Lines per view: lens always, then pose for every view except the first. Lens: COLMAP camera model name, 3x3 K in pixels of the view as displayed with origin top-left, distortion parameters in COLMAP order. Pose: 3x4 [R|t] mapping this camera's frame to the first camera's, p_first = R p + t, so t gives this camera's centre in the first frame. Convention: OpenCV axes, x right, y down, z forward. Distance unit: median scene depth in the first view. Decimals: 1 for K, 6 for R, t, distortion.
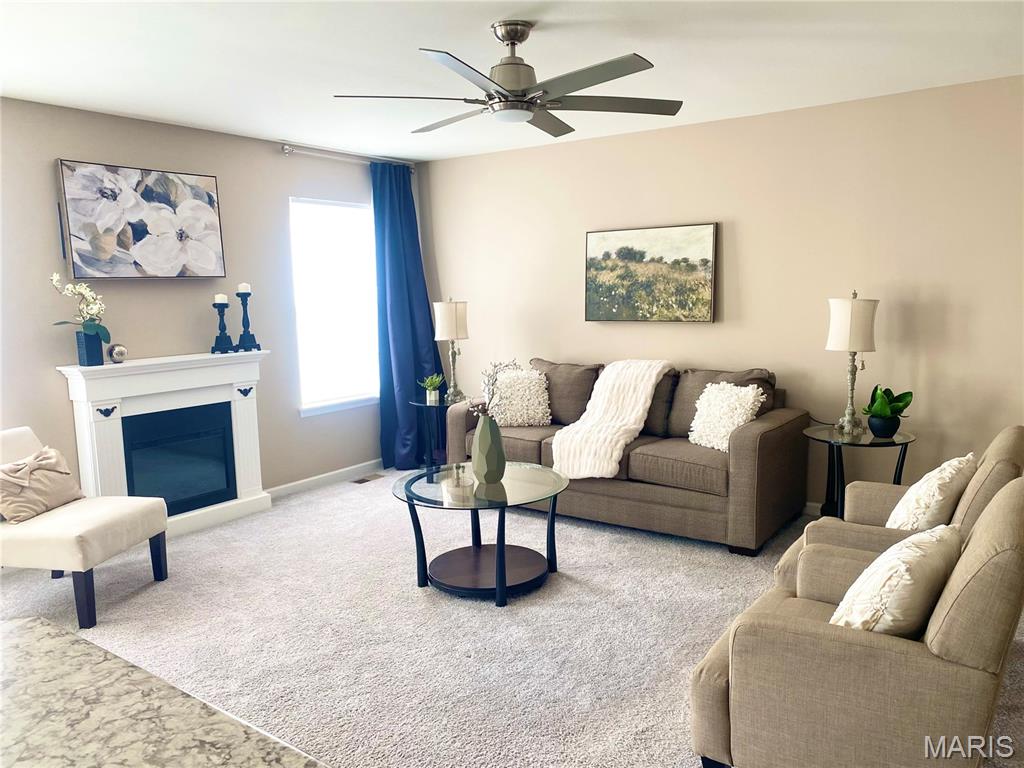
lens RADIAL K [[772.5, 0, 512.7], [0, 772.5, 393.6], [0, 0, 1]] dist [0.046911, -0.019817]
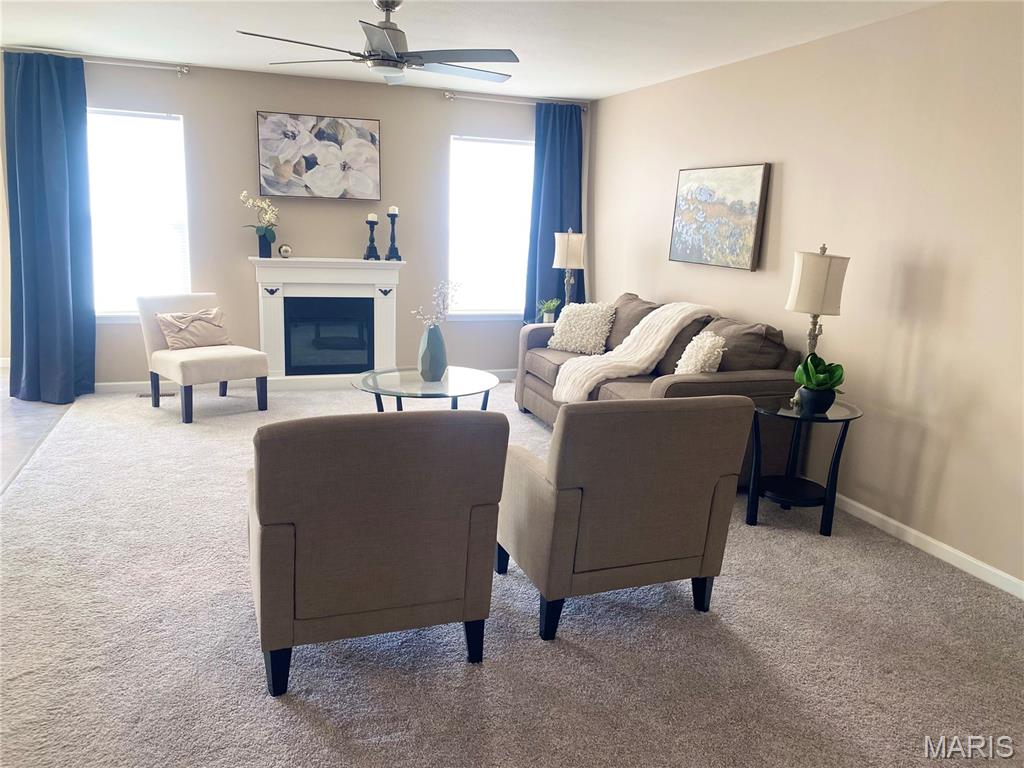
lens RADIAL K [[772.5, 0, 500.9], [0, 772.5, 375.6], [0, 0, 1]] dist [0.046911, -0.019817]
pose [[0.822301, 0.167339, -0.543892, 0.571370], [-0.134633, 0.985860, 0.099770, -0.021069], [0.552896, -0.008815, 0.833203, 0.050087]]
